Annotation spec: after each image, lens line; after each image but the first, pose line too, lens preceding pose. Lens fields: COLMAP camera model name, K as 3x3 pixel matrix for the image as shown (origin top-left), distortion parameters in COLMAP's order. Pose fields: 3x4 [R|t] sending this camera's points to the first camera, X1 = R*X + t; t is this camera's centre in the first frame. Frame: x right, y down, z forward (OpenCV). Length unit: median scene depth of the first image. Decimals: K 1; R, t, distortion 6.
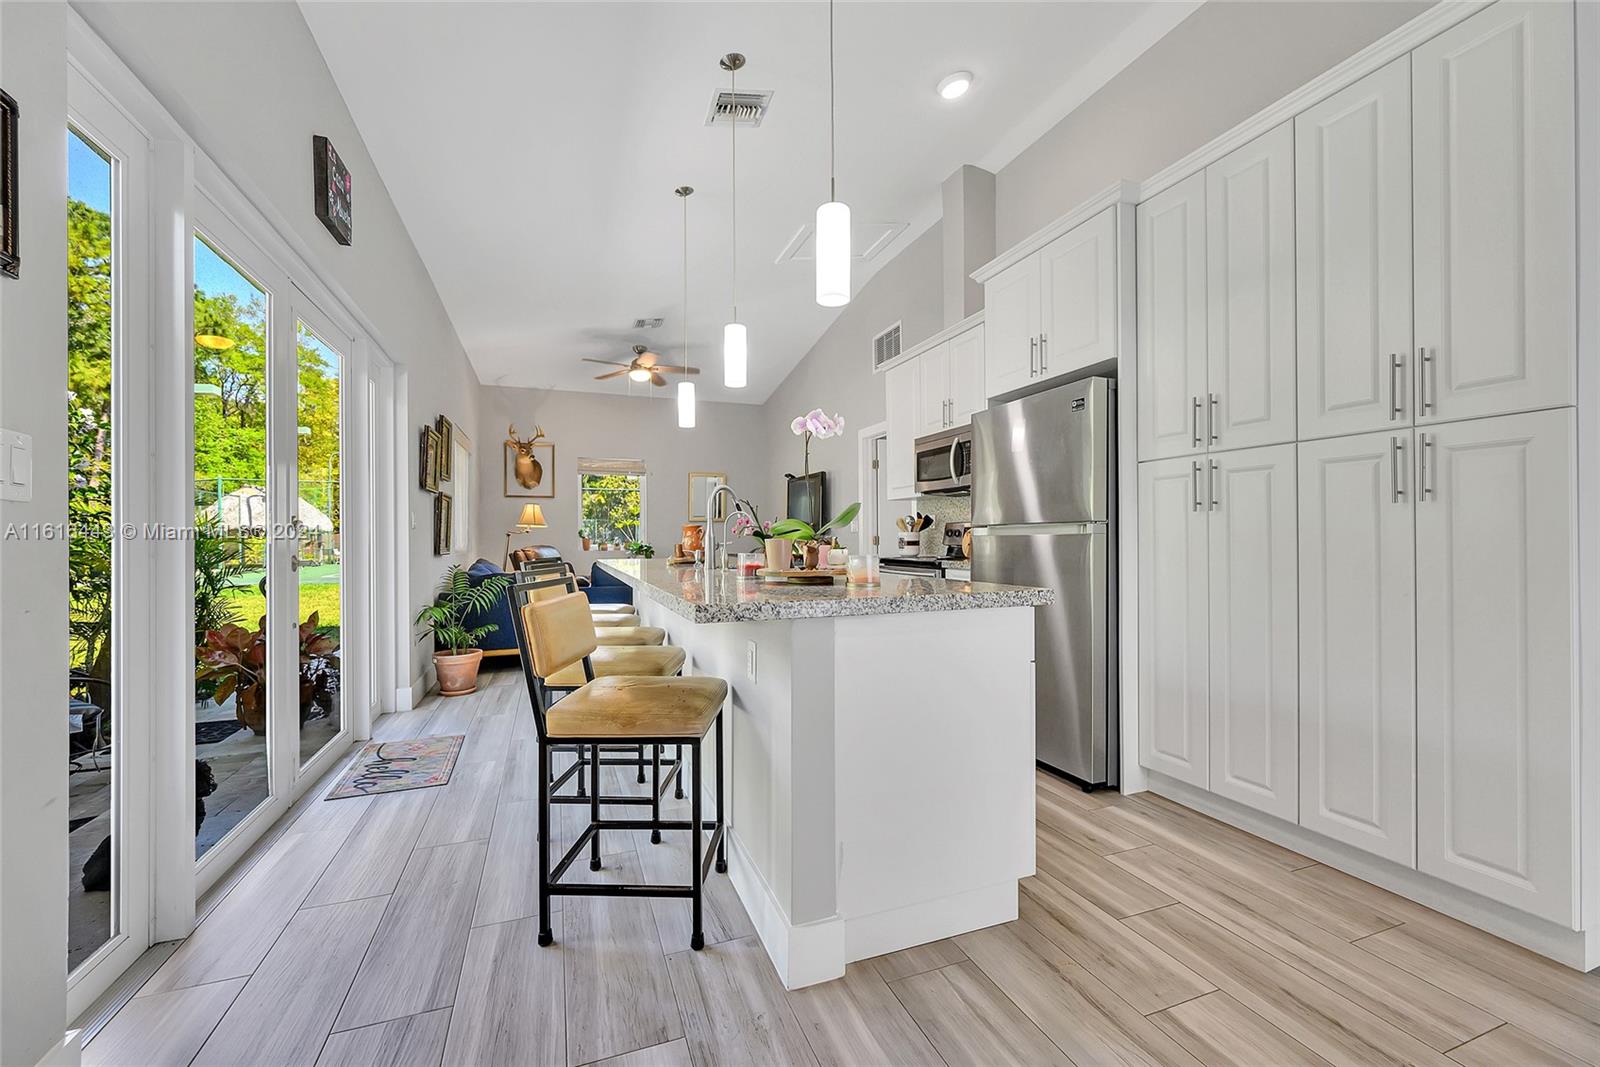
lens RADIAL K [[664.1, 0, 795.7], [0, 664.1, 537.4], [0, 0, 1]] dist [0.000336, 0.000016]
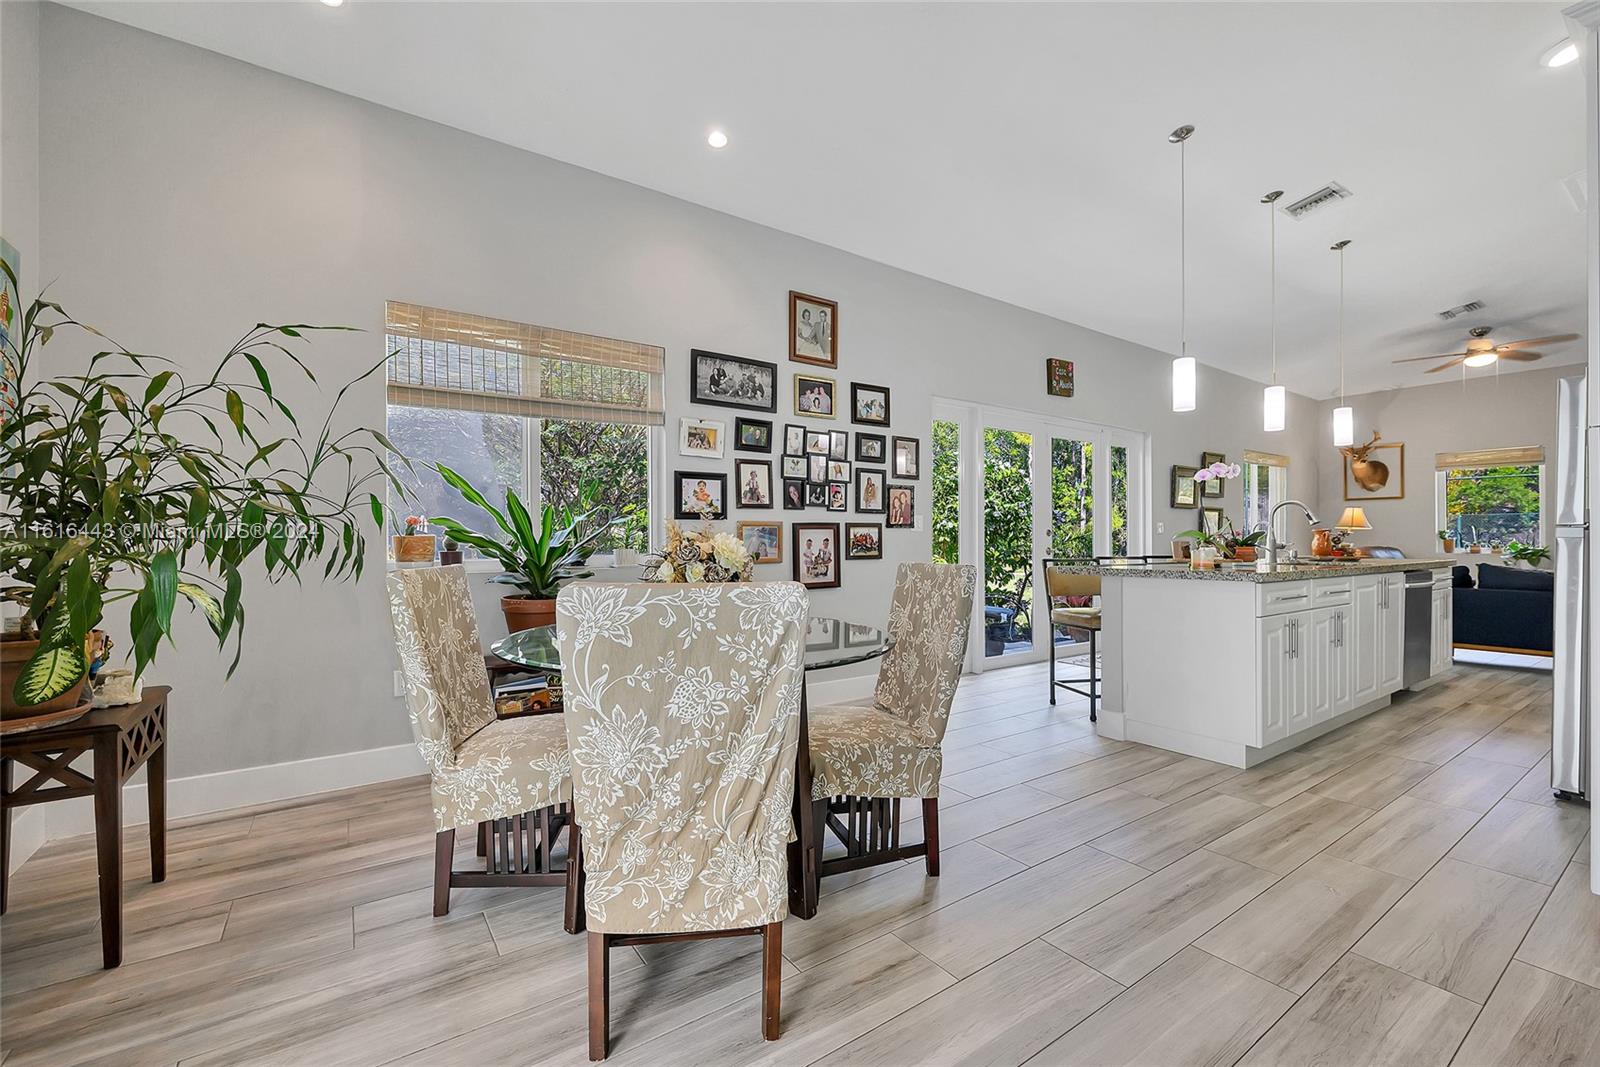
lens RADIAL K [[634.2, 0, 777.4], [0, 634.2, 540.6], [0, 0, 1]] dist [-0.000337, -0.000018]
pose [[0.215171, 0.004031, -0.976568, 0.977342], [0.000564, 0.999991, 0.004252, -0.005025], [0.976576, -0.001466, 0.215166, -0.293764]]
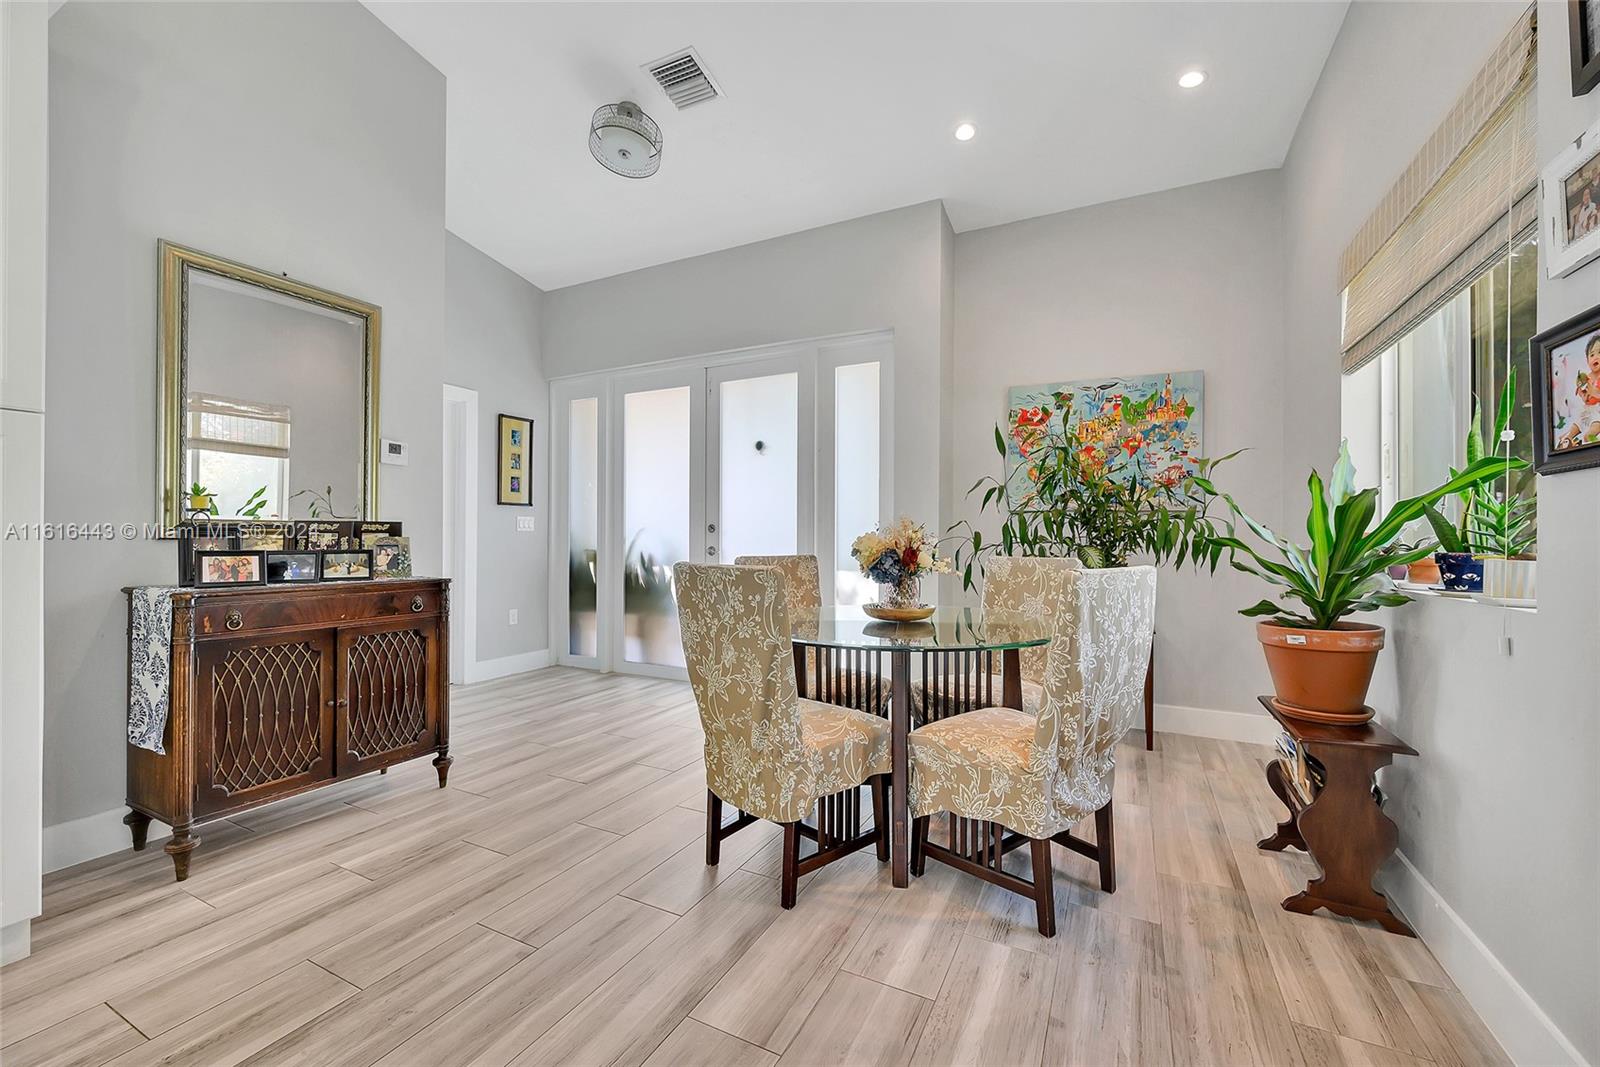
lens RADIAL K [[664.1, 0, 795.7], [0, 664.1, 537.4], [0, 0, 1]] dist [0.000336, 0.000016]
pose [[-0.690192, 0.007068, 0.723592, -0.202836], [-0.000351, 0.999949, -0.010102, 0.001633], [-0.723626, -0.007226, -0.690154, 0.430944]]
